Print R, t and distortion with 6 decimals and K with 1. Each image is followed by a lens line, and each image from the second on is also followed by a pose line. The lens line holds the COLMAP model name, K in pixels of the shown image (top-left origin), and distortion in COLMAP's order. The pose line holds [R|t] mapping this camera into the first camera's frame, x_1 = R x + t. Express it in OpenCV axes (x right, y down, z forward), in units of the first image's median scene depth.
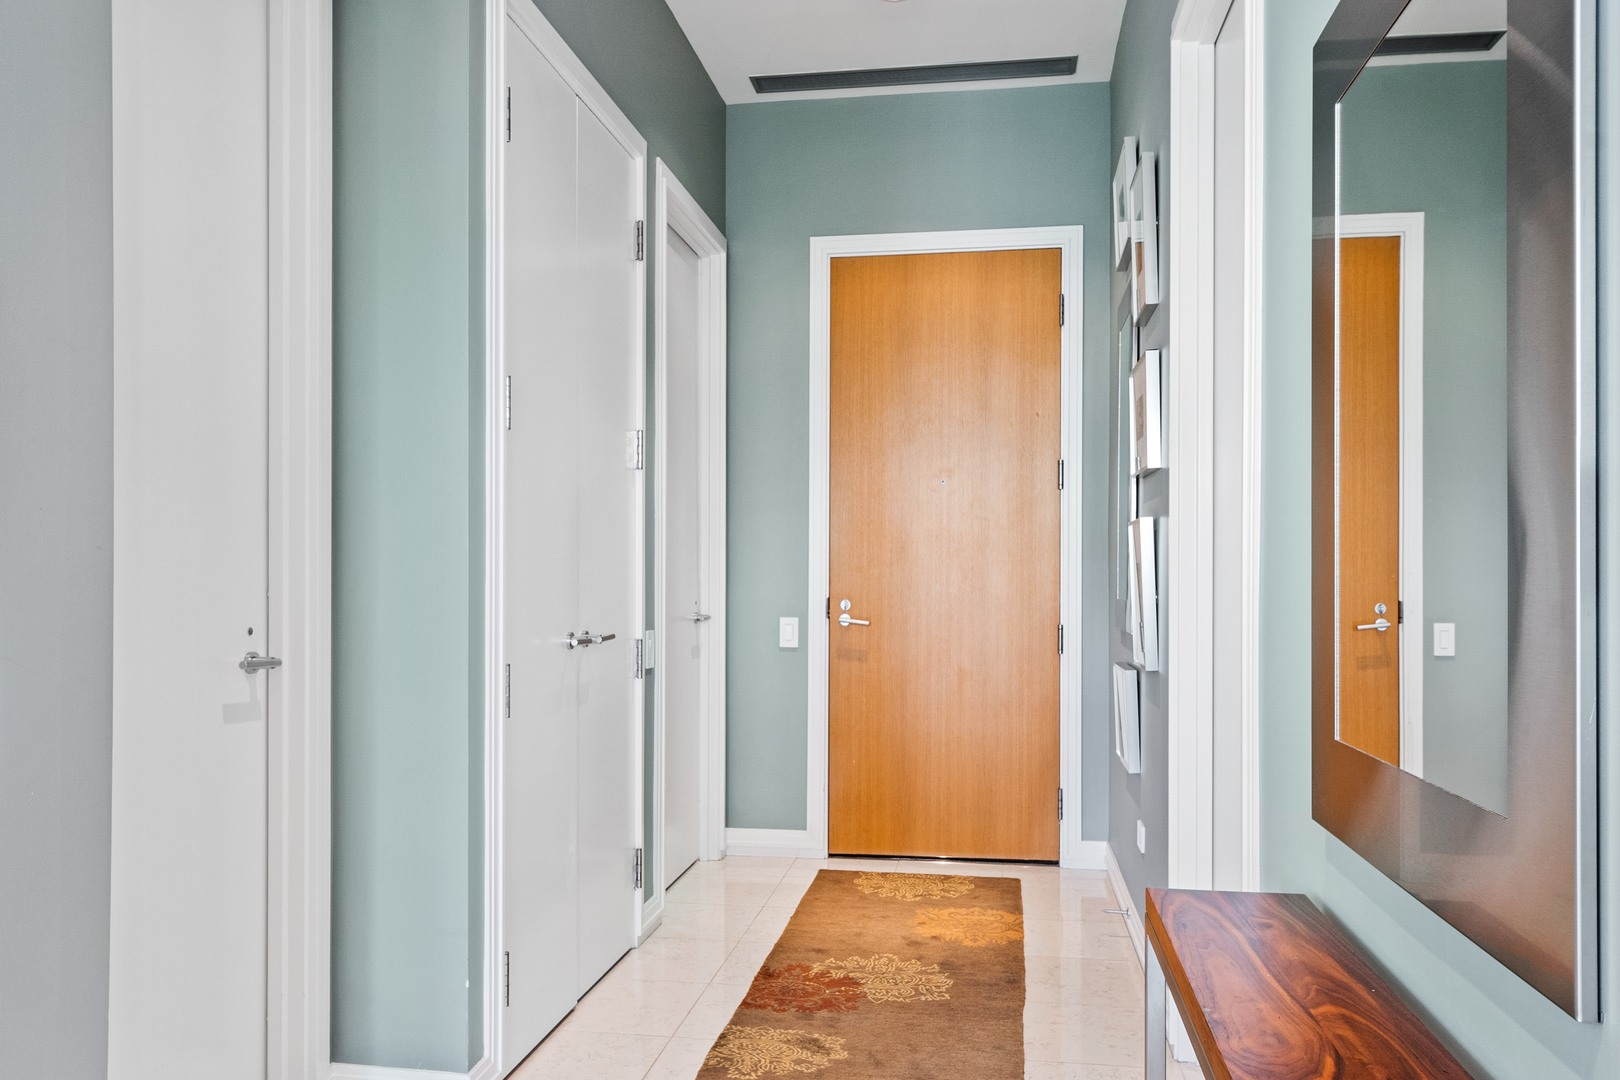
lens RADIAL K [[1231.5, 0, 774.5], [0, 1231.5, 574.5], [0, 0, 1]] dist [0.014909, -0.000190]
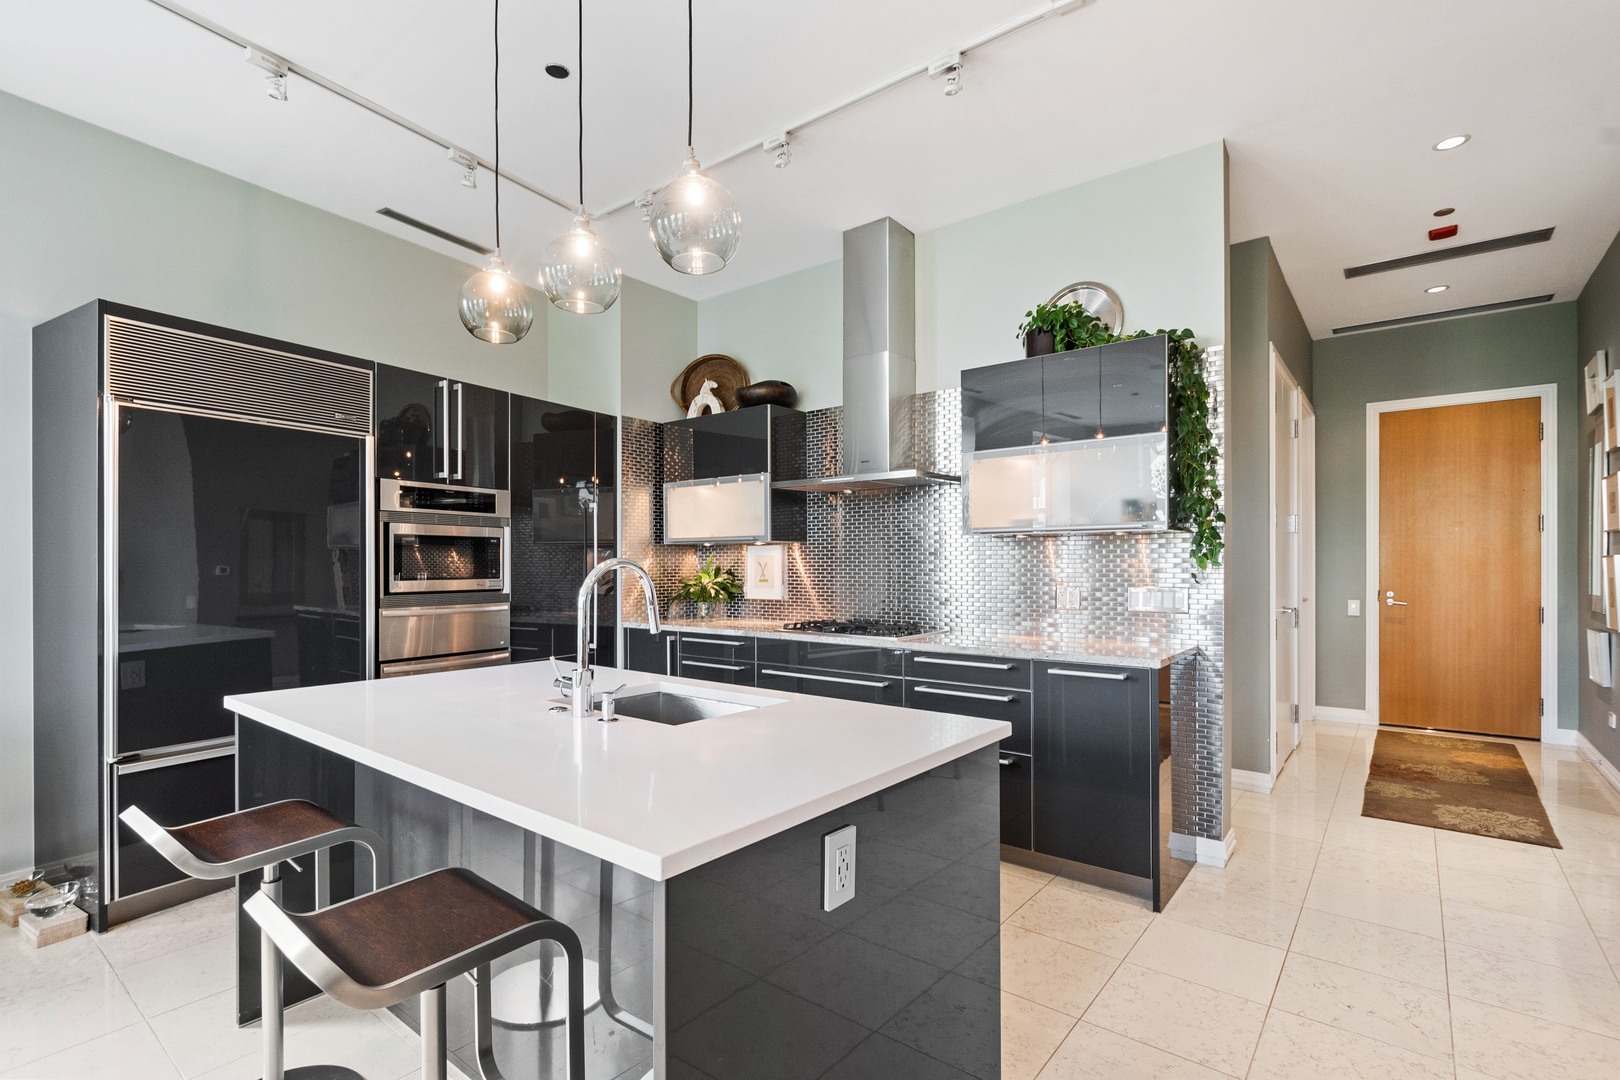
lens RADIAL K [[755.3, 0, 804.0], [0, 755.3, 563.7], [0, 0, 1]] dist [-0.003016, -0.000262]
pose [[0.878749, -0.002384, -0.477278, -0.187425], [0.002908, 0.999996, 0.000360, -0.026205], [0.477275, -0.001704, 0.878752, -0.473827]]
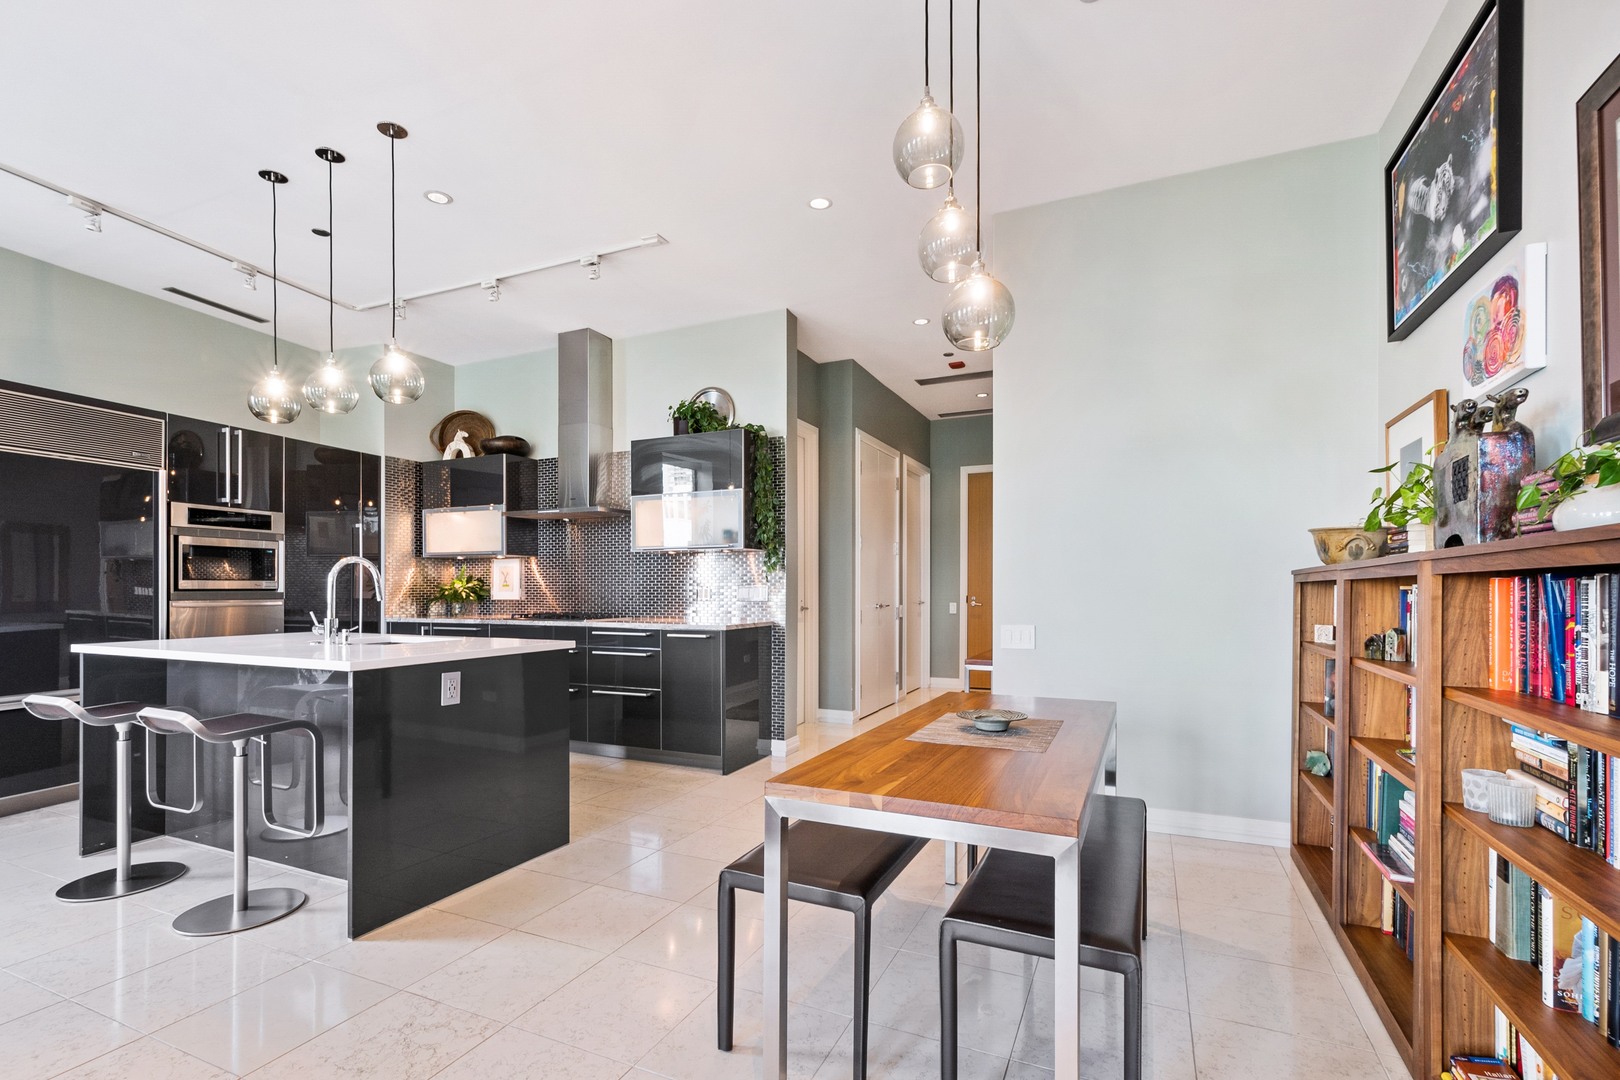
lens RADIAL K [[735.4, 0, 804.1], [0, 735.4, 586.7], [0, 0, 1]] dist [0.011621, -0.001618]
pose [[0.967509, -0.001880, -0.252828, 0.109947], [0.001698, 0.999998, -0.000939, -0.000312], [0.252829, 0.000479, 0.967511, -0.726149]]
